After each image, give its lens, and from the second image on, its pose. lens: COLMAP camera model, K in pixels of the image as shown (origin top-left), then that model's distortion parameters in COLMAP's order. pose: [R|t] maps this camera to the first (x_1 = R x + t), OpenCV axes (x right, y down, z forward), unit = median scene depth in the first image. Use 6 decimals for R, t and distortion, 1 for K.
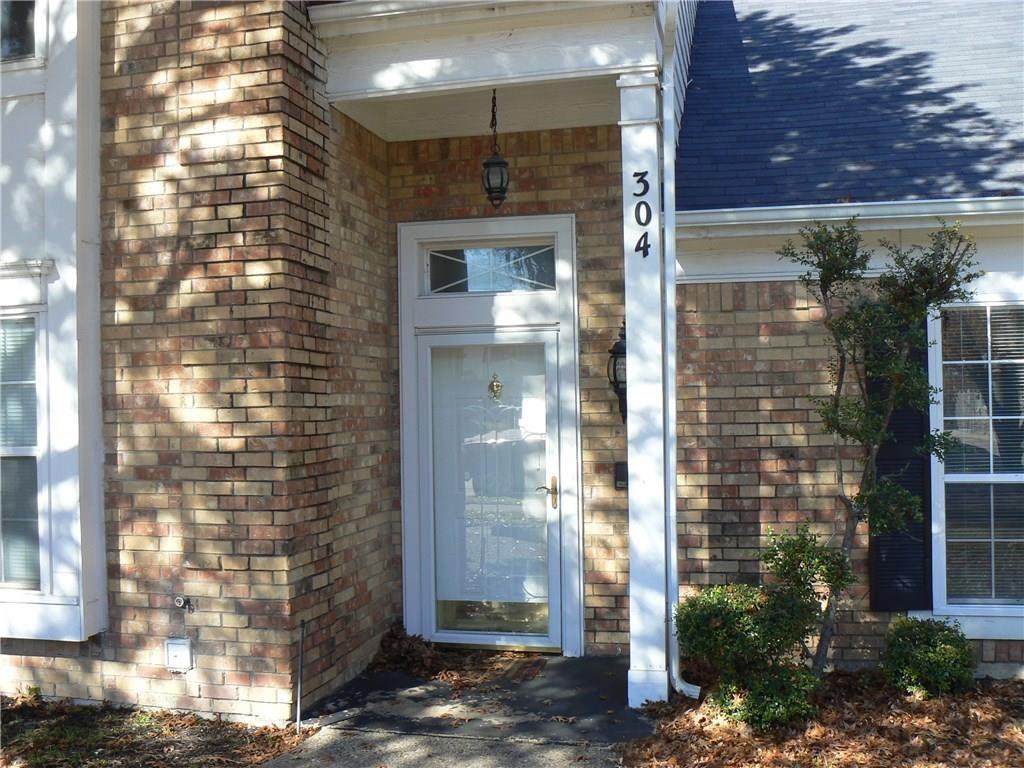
lens RADIAL K [[1098.7, 0, 512.0], [0, 1098.7, 384.0], [0, 0, 1]] dist [-0.191845, 0.205417]
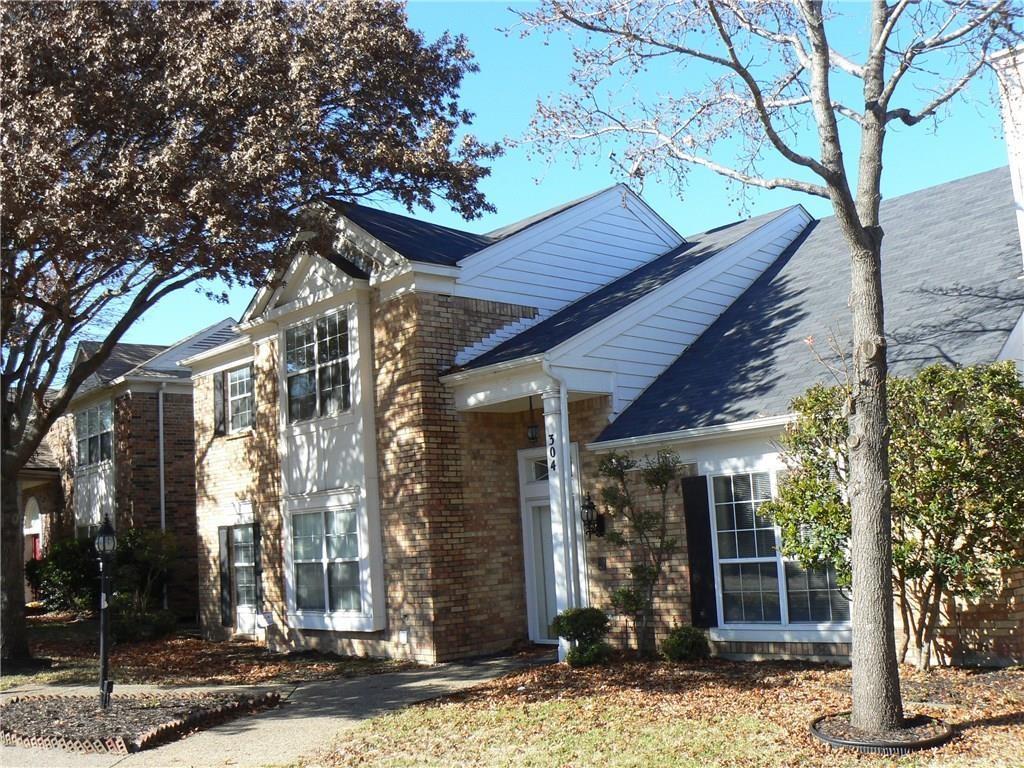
lens RADIAL K [[1098.7, 0, 512.0], [0, 1098.7, 384.0], [0, 0, 1]] dist [-0.191845, 0.205417]
pose [[0.835003, -0.112444, -0.538633, 1.317203], [0.057070, 0.991316, -0.118473, -0.024130], [0.547277, 0.068185, 0.834169, -1.025617]]
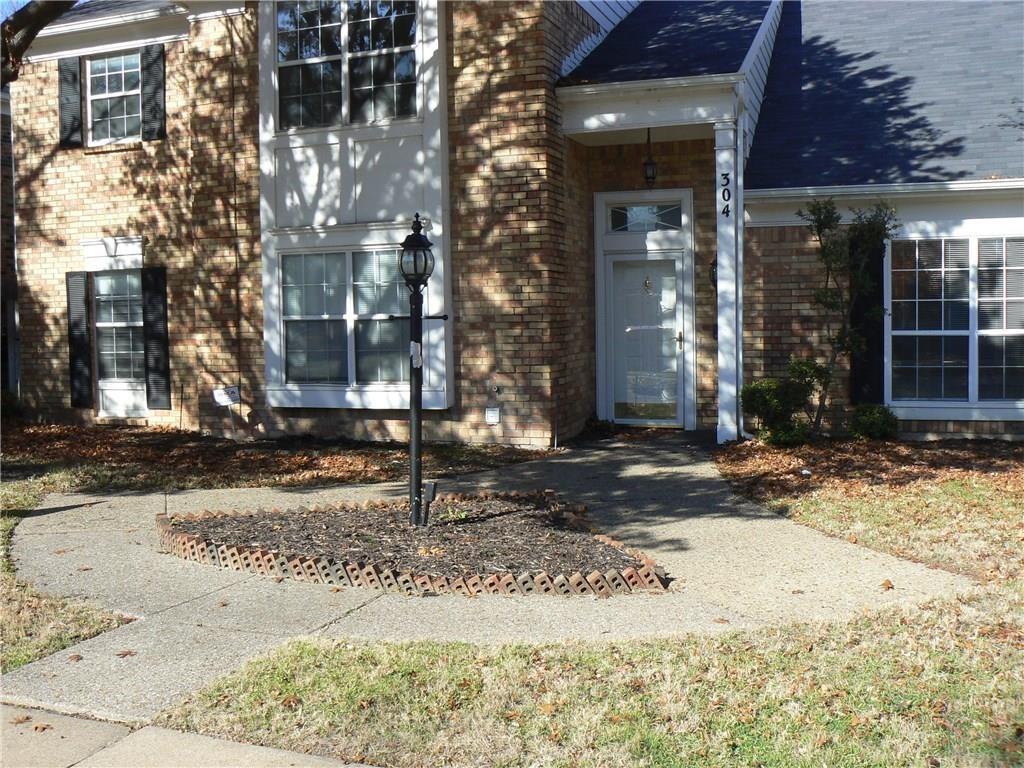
lens RADIAL K [[1098.7, 0, 512.0], [0, 1098.7, 384.0], [0, 0, 1]] dist [-0.191845, 0.205417]
pose [[0.993657, 0.003588, -0.112395, -0.039995], [0.005943, 0.996418, 0.084352, 0.017602], [0.112295, -0.084485, 0.990077, -0.994907]]
